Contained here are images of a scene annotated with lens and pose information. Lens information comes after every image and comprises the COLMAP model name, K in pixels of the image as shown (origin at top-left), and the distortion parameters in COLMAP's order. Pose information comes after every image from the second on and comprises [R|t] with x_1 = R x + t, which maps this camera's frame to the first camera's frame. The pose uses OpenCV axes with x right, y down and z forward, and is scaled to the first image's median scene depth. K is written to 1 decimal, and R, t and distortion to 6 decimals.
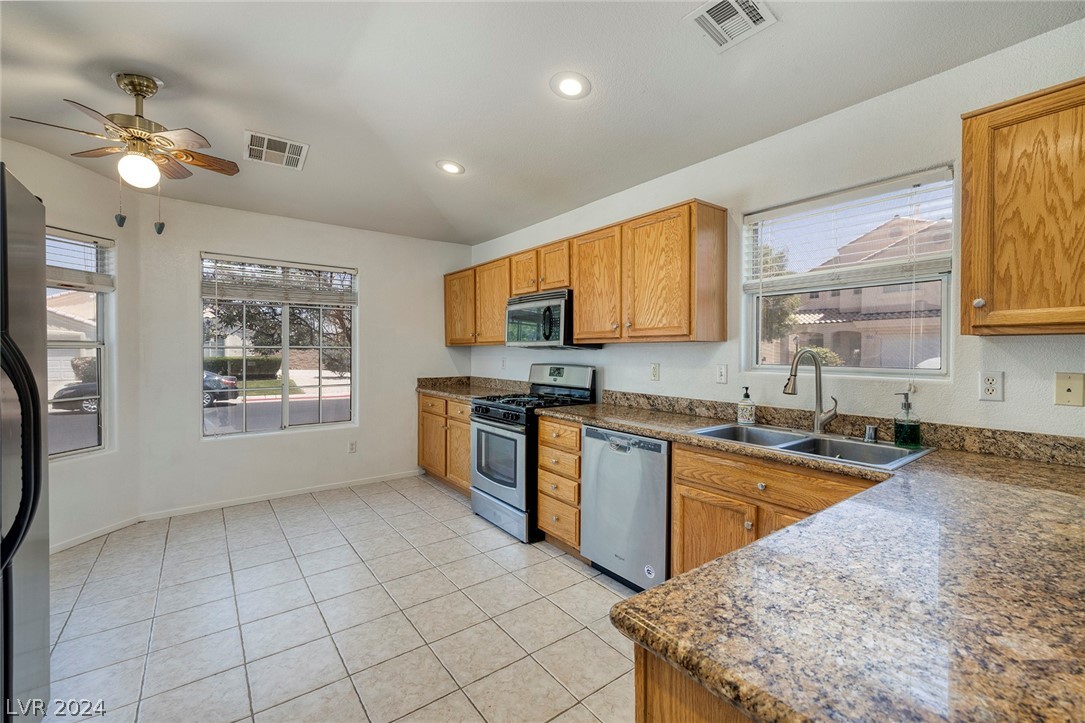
lens RADIAL K [[461.2, 0, 553.0], [0, 461.2, 354.1], [0, 0, 1]] dist [0.001746, -0.000170]
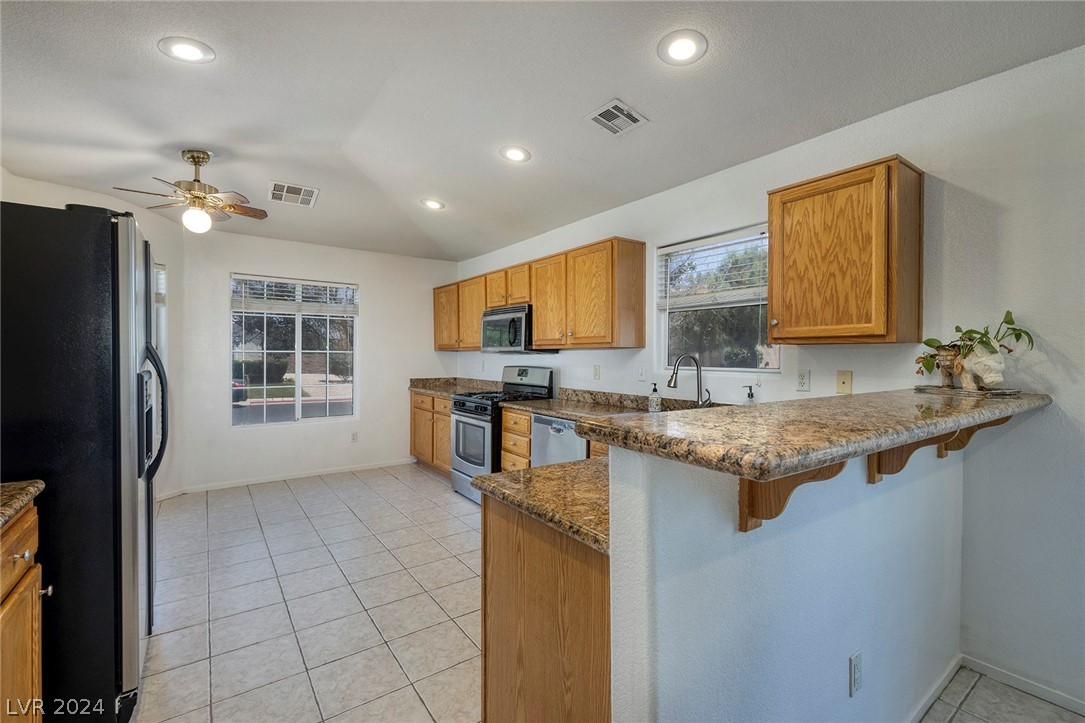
lens RADIAL K [[473.0, 0, 542.5], [0, 473.0, 361.5], [0, 0, 1]] dist [-0.003442, 0.000085]
pose [[0.999376, 0.002611, -0.035214, 0.115421], [-0.002414, 0.999981, 0.005629, 0.002879], [0.035228, -0.005541, 0.999364, -0.244956]]
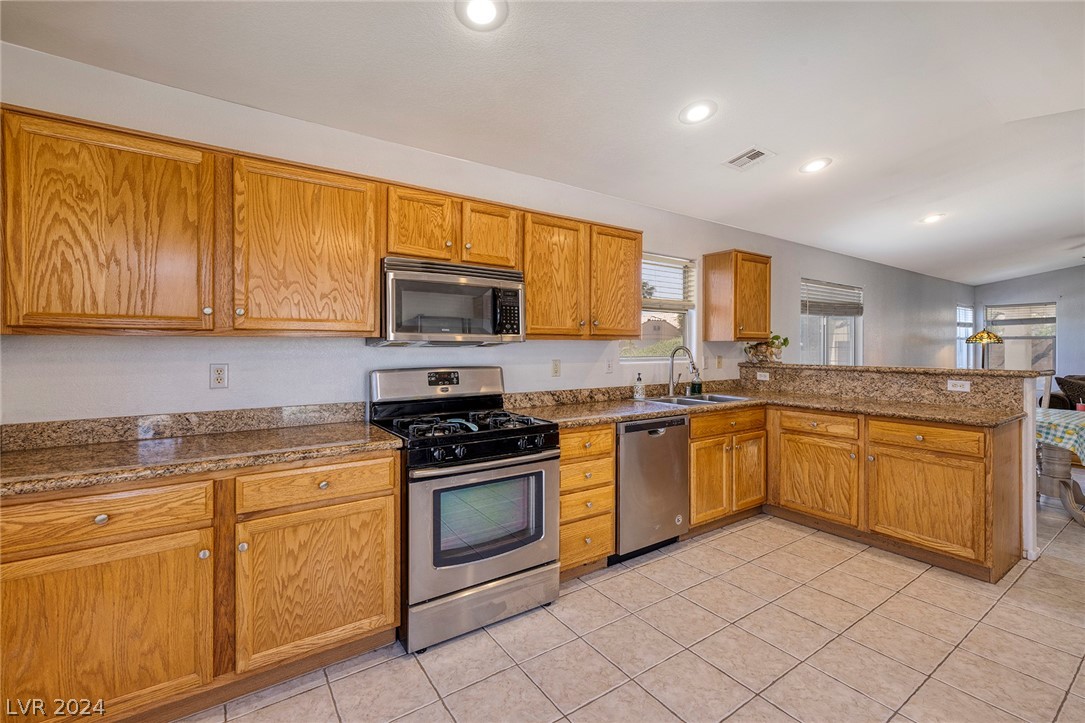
lens RADIAL K [[463.5, 0, 540.5], [0, 463.5, 348.3], [0, 0, 1]] dist [-0.001281, -0.000277]
pose [[0.061103, -0.005169, 0.998118, -0.775657], [0.006858, 0.999965, 0.004759, -0.010787], [-0.998108, 0.006555, 0.061136, 0.918079]]
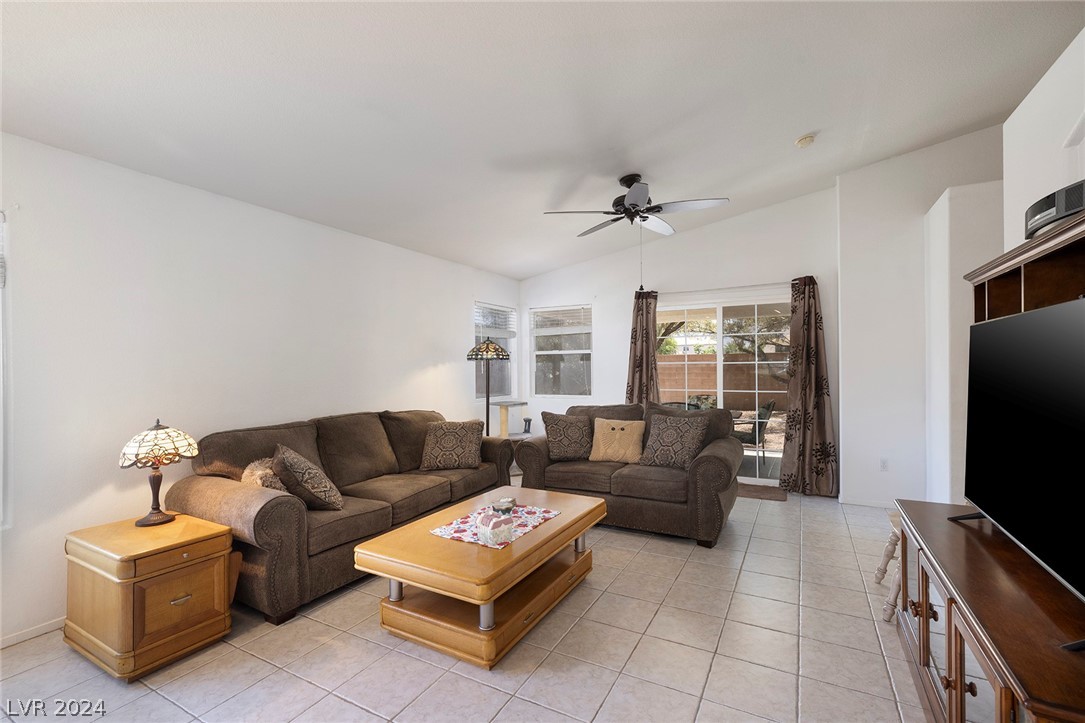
lens RADIAL K [[478.8, 0, 521.8], [0, 478.8, 352.7], [0, 0, 1]] dist [0.002030, 0.000092]
pose [[-0.375554, 0.026014, 0.926435, 0.145548], [0.016419, 0.999636, -0.021414, 0.004061], [-0.926655, 0.007169, -0.375844, -0.620723]]
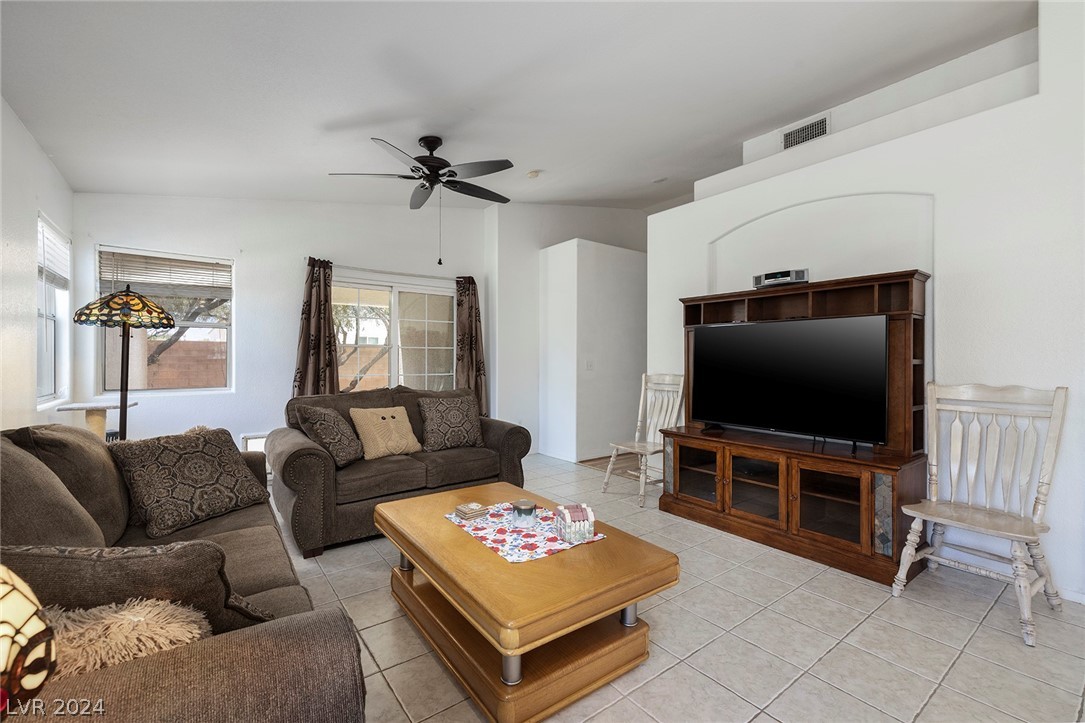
lens RADIAL K [[468.6, 0, 567.7], [0, 468.6, 357.7], [0, 0, 1]] dist [0.001549, 0.000050]
pose [[-0.999949, -0.008072, -0.006111, 0.830130], [-0.008113, 0.999944, 0.006808, 0.035062], [0.006055, 0.006857, -0.999958, -0.260264]]
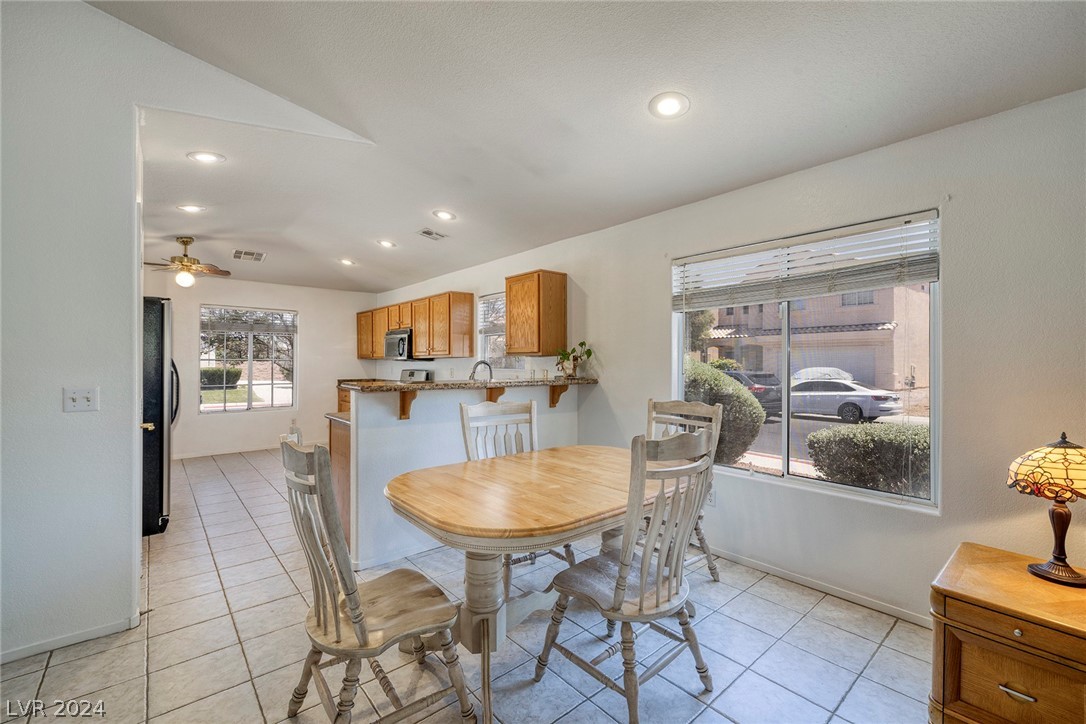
lens RADIAL K [[462.6, 0, 542.2], [0, 462.6, 347.6], [0, 0, 1]] dist [0.006005, -0.000126]
pose [[0.998896, -0.000472, 0.046977, 0.478341], [0.002284, 0.999255, -0.038522, 0.007178], [-0.046924, 0.038587, 0.998153, -0.878457]]
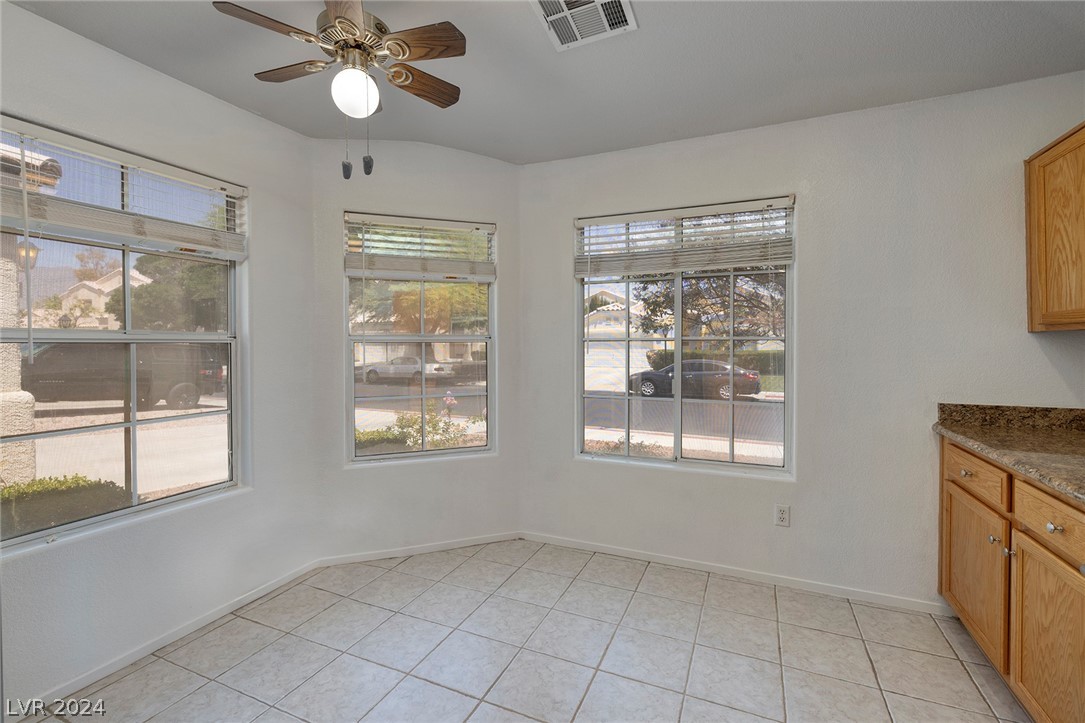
lens RADIAL K [[478.8, 0, 521.8], [0, 478.8, 352.7], [0, 0, 1]] dist [0.002030, 0.000092]
pose [[0.447962, 0.012886, -0.893960, -0.081197], [-0.003333, 0.999913, 0.012744, -0.005188], [0.894046, -0.002729, 0.447966, 0.629578]]
